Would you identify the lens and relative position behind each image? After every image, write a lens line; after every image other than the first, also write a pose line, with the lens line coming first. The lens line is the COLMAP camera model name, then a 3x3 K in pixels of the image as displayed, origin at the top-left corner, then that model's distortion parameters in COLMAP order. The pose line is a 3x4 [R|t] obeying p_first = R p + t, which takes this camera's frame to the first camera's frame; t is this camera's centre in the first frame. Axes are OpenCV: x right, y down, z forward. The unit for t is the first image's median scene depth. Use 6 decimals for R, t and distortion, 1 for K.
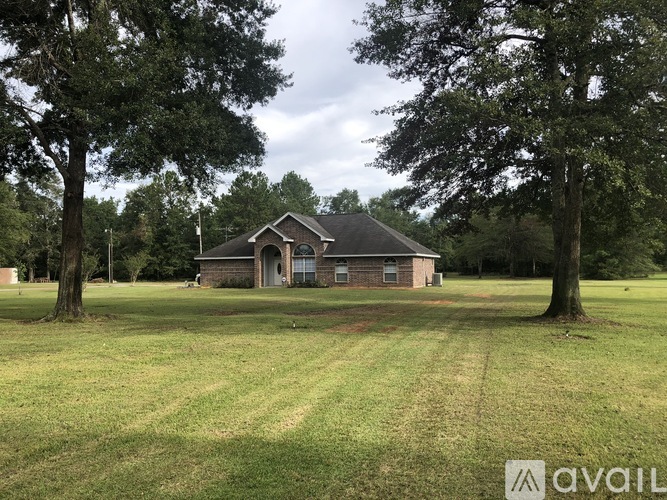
lens RADIAL K [[550.6, 0, 333.5], [0, 550.6, 250.0], [0, 0, 1]] dist [-0.005653, -0.013483]
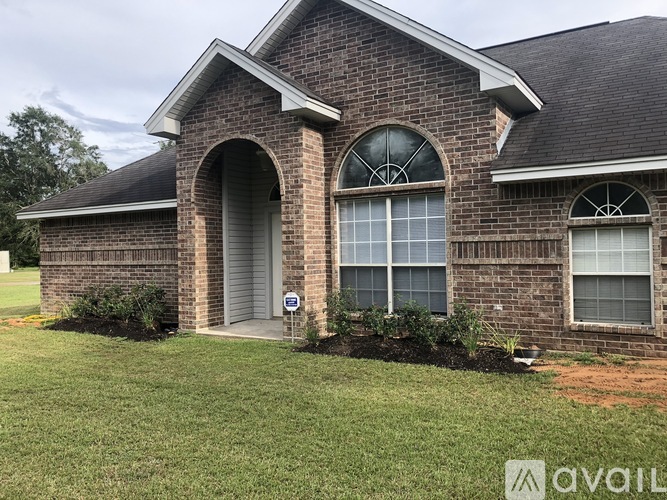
lens RADIAL K [[550.6, 0, 333.5], [0, 550.6, 250.0], [0, 0, 1]] dist [-0.005653, -0.013483]
pose [[0.981748, -0.005026, -0.190119, -0.035185], [0.011454, 0.999399, 0.032726, 0.027481], [0.189840, -0.034307, 0.981215, 0.797606]]
